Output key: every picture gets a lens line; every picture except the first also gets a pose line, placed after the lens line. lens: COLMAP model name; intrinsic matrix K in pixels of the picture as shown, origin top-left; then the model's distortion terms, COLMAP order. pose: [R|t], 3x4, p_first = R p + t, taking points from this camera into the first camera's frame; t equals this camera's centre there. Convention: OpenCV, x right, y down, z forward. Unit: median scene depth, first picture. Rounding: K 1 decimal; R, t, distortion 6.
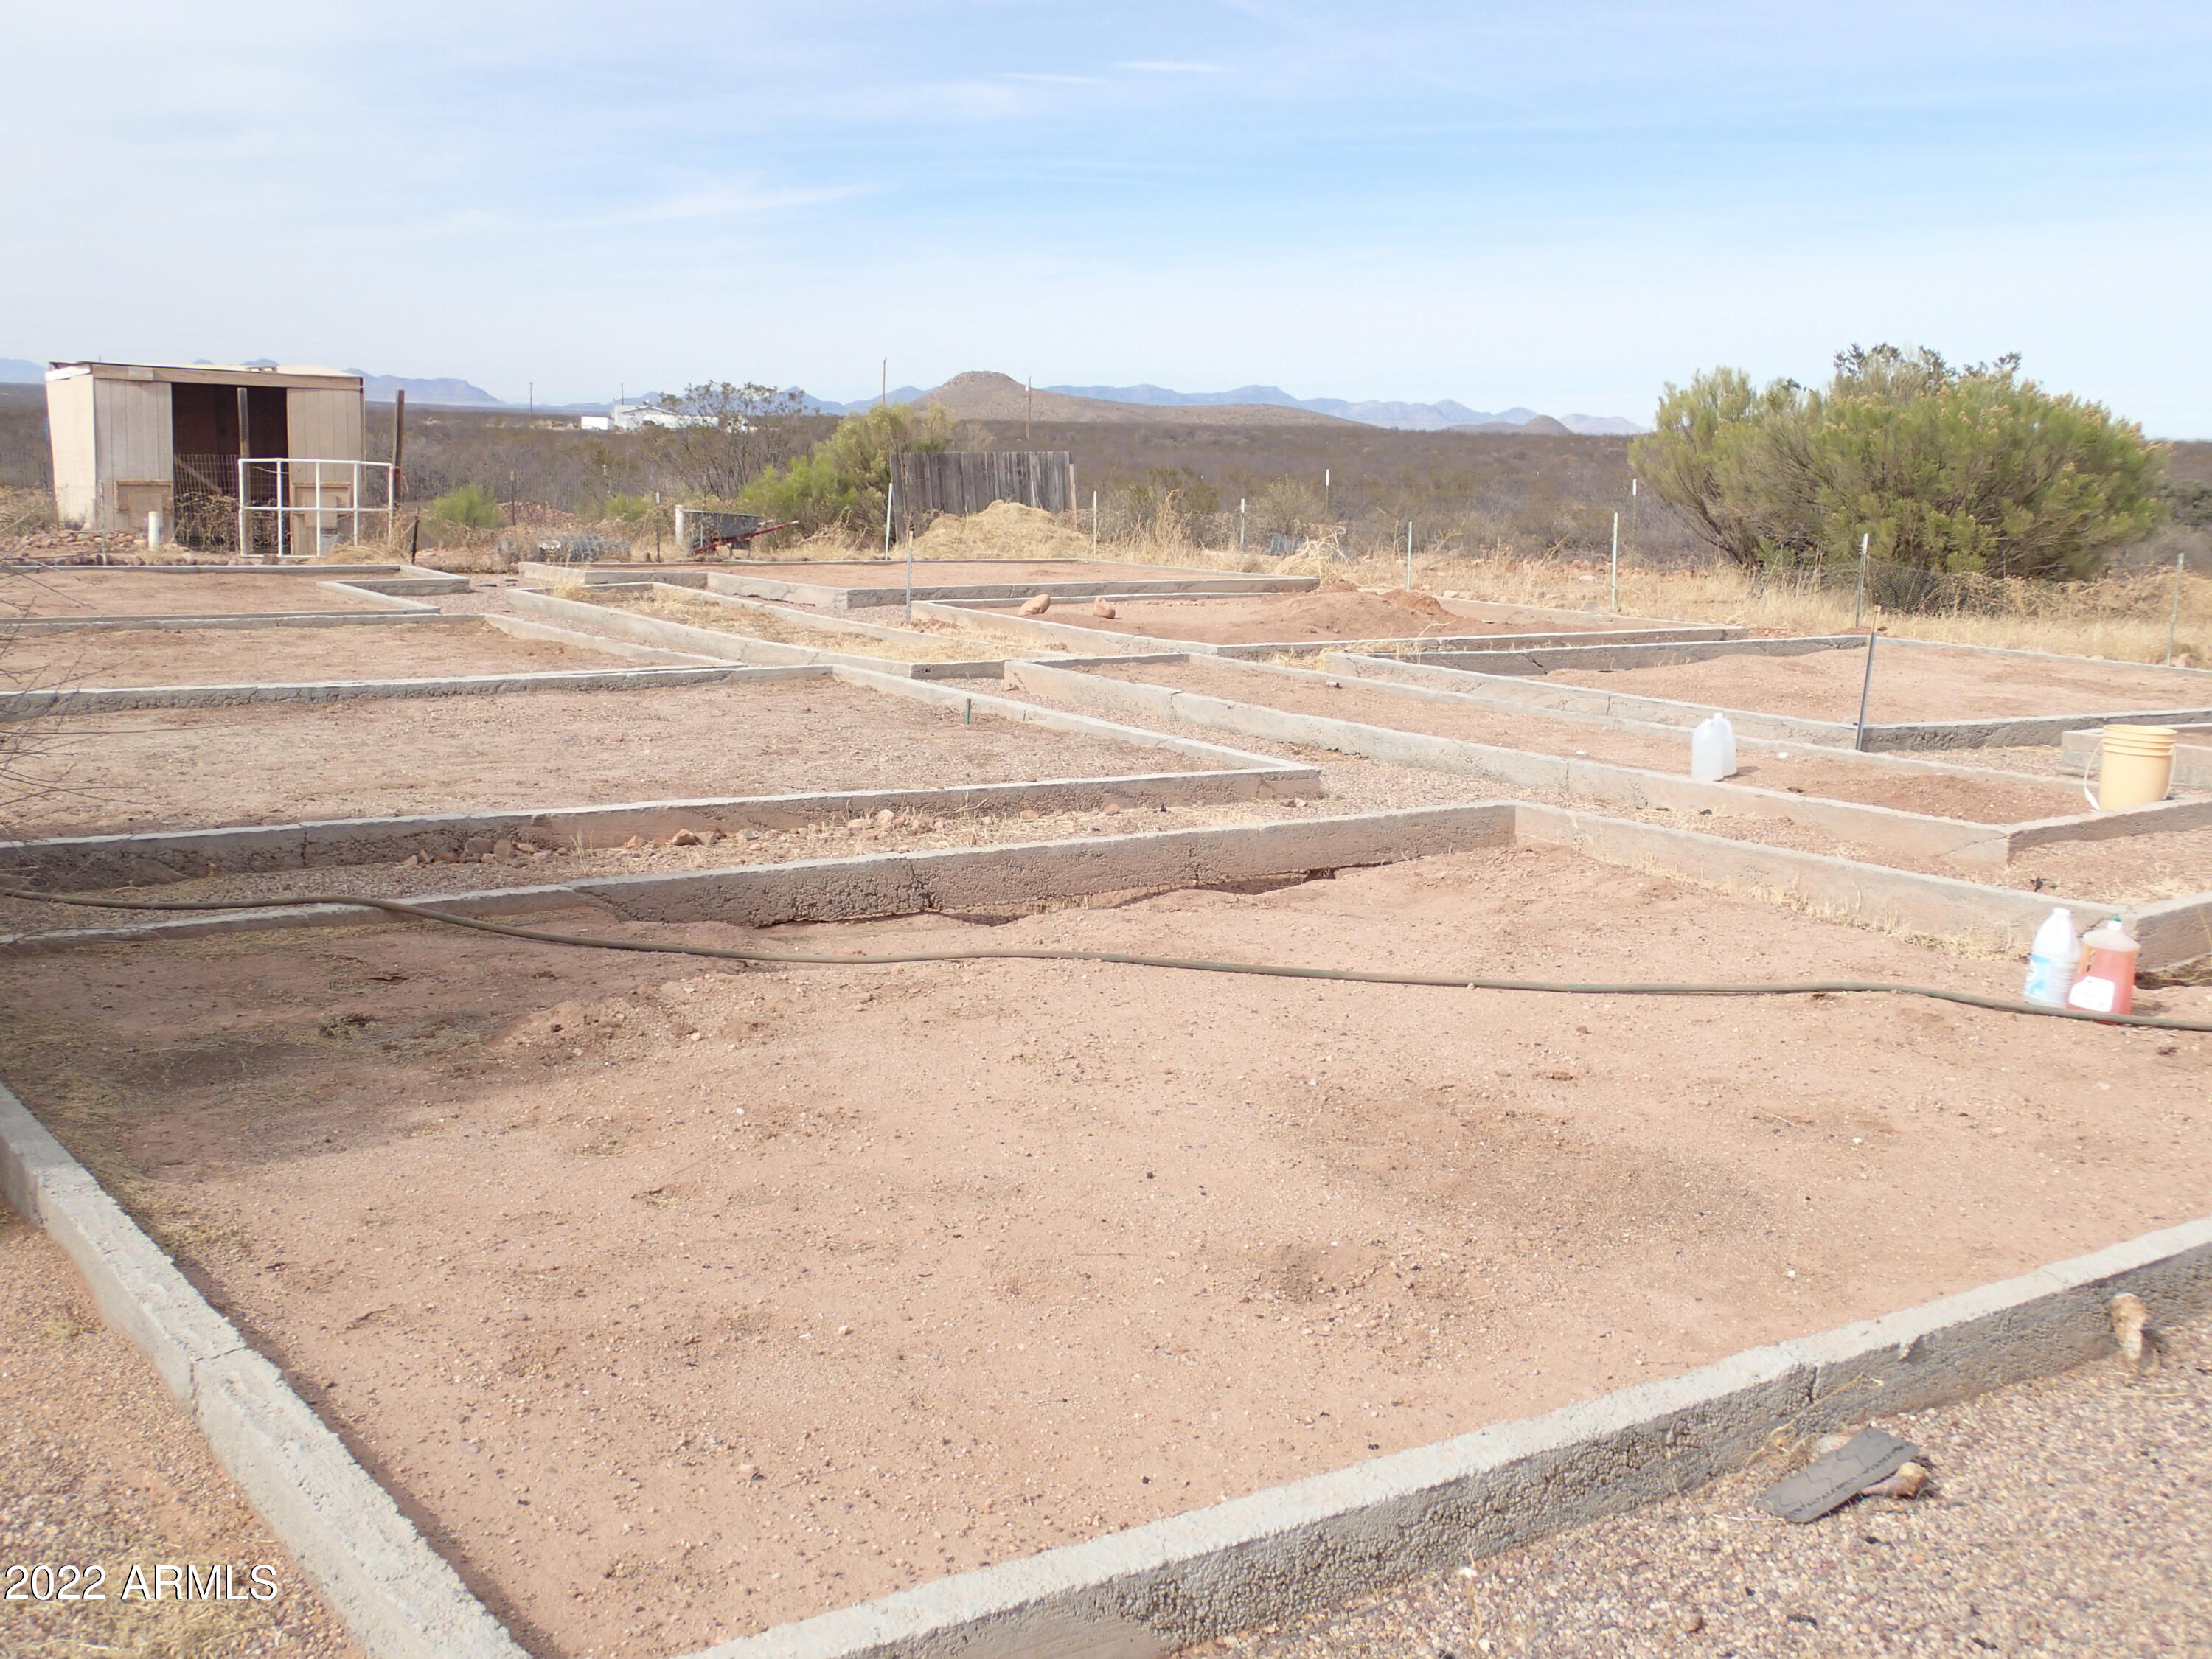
lens RADIAL K [[2302.3, 0, 1106.0], [0, 2302.3, 829.5], [0, 0, 1]] dist [-0.000566, 0.002444]
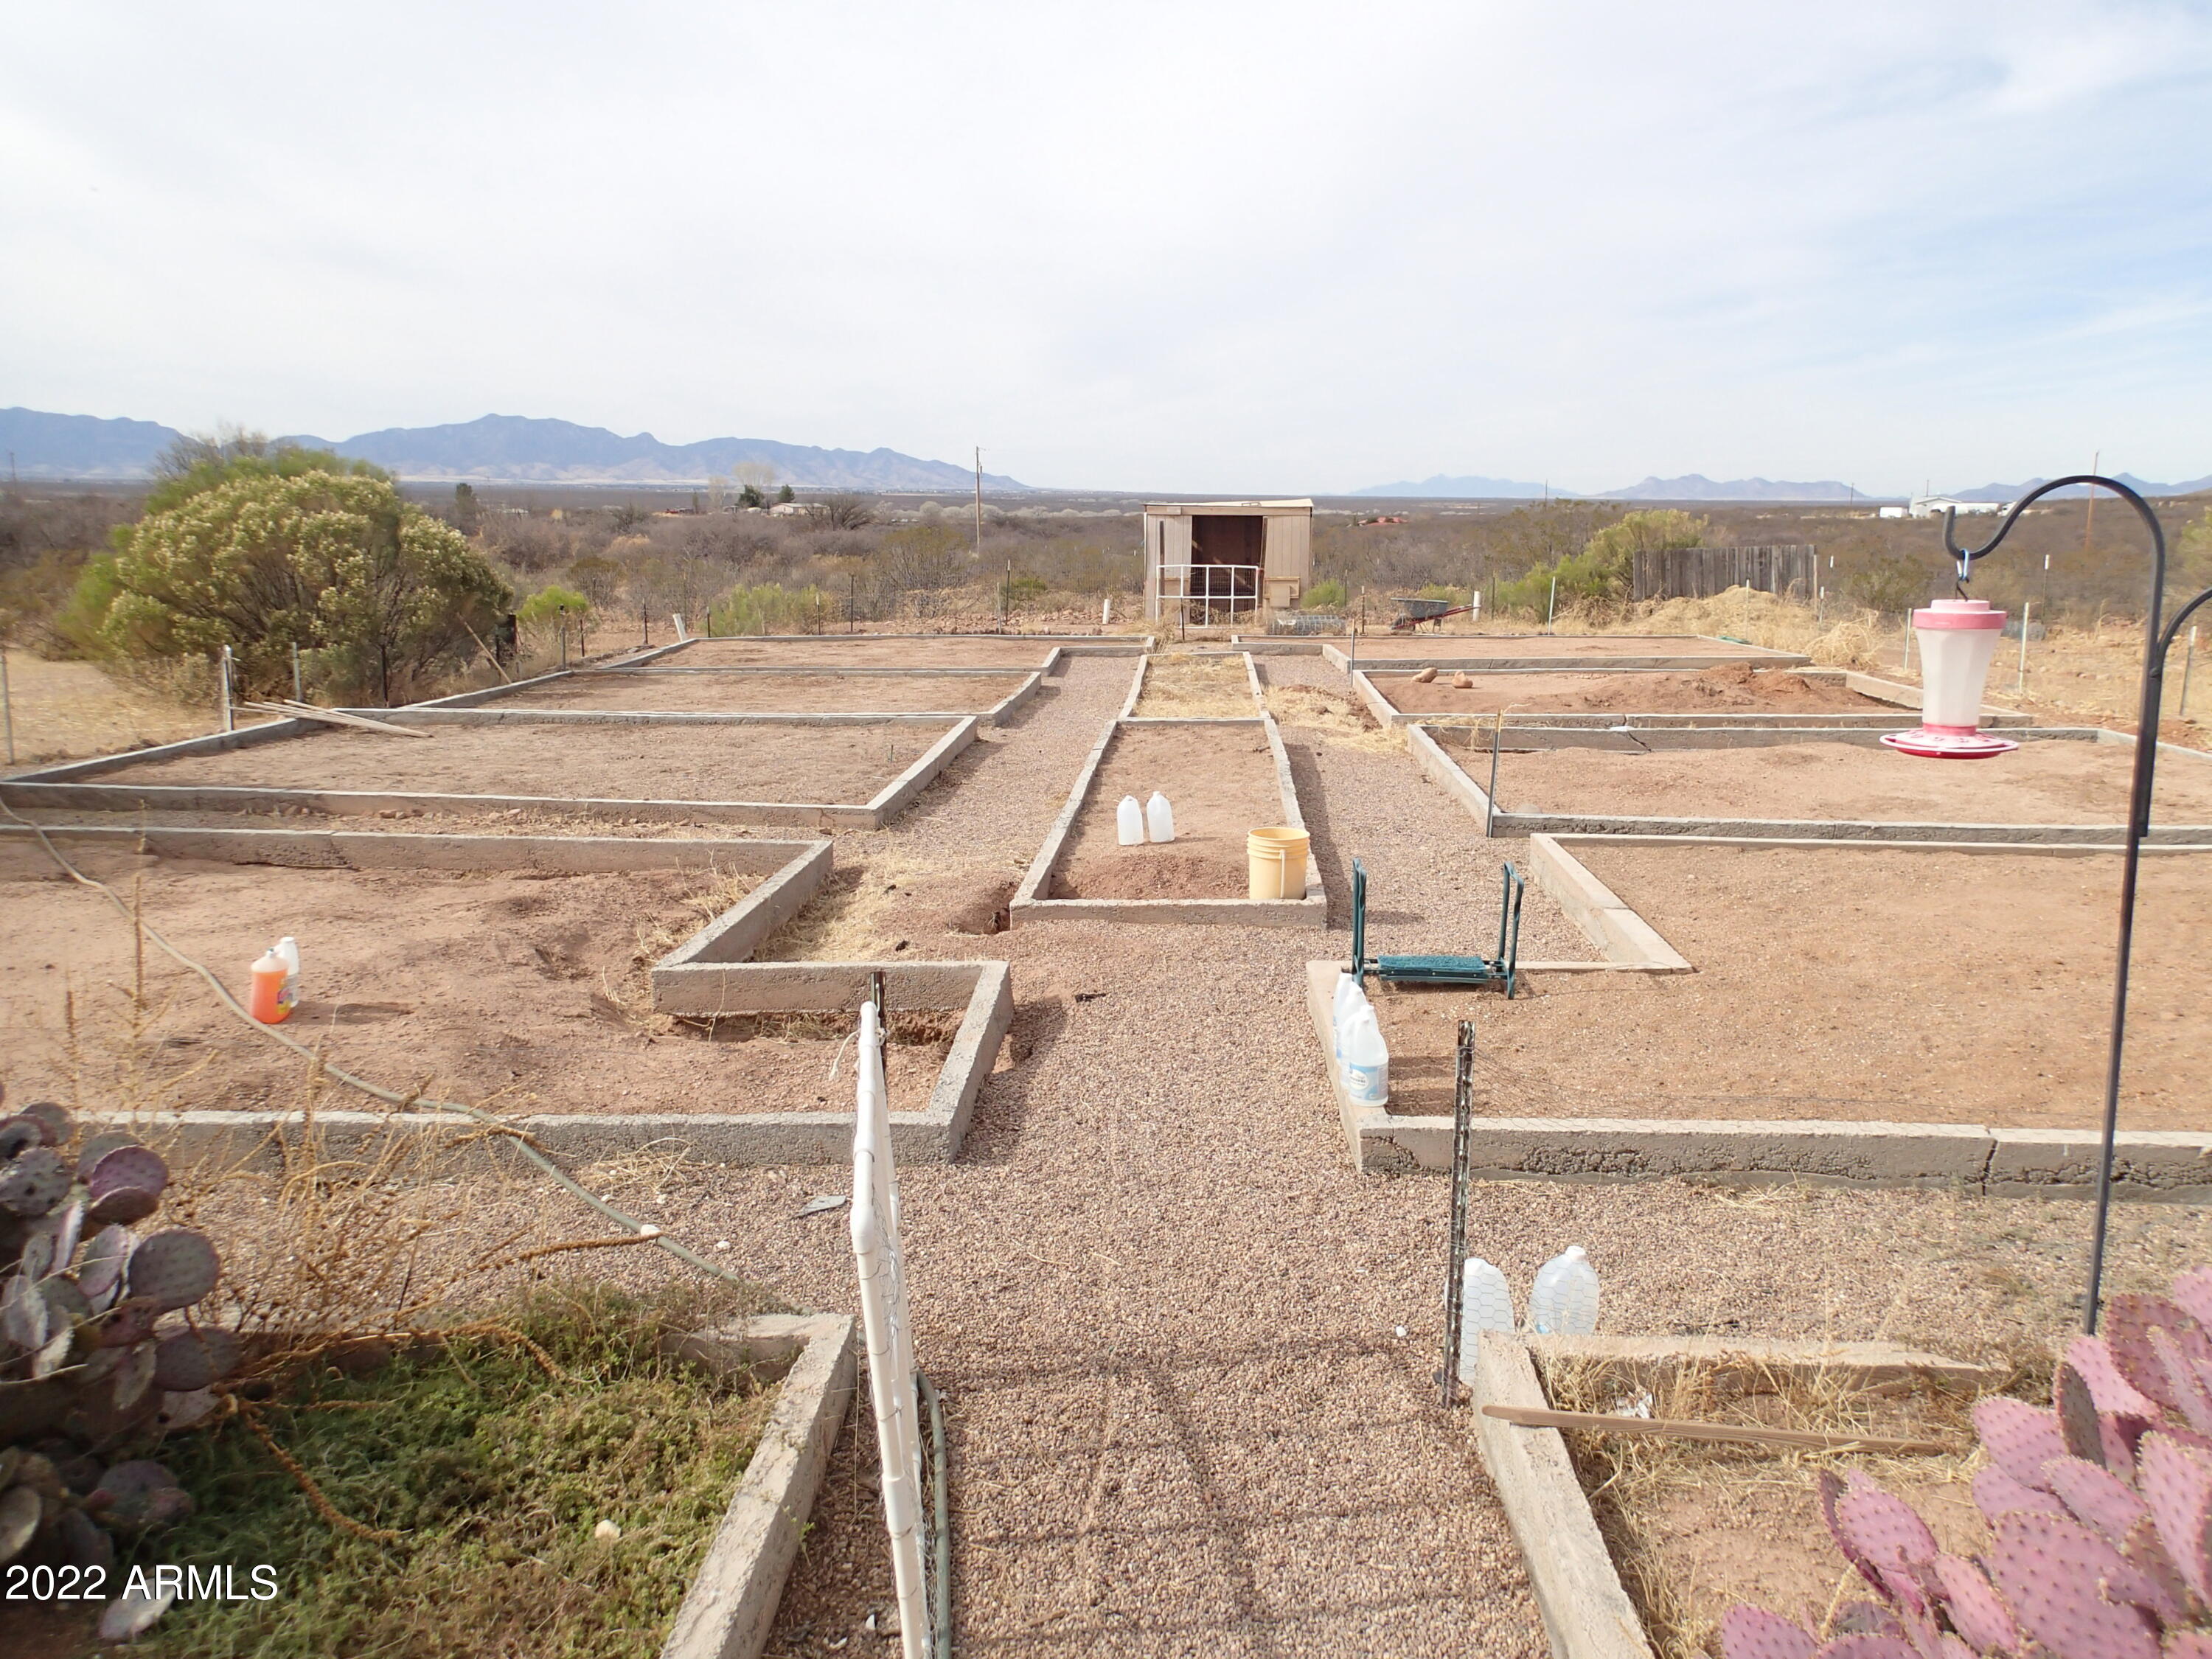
lens RADIAL K [[1608.7, 0, 1106.0], [0, 1608.7, 829.5], [0, 0, 1]] dist [0.044258, 0.000720]
pose [[0.775646, 0.089504, -0.624789, 0.258666], [-0.080519, 0.995838, 0.042697, -0.020830], [0.626011, 0.017189, 0.779625, 0.097424]]
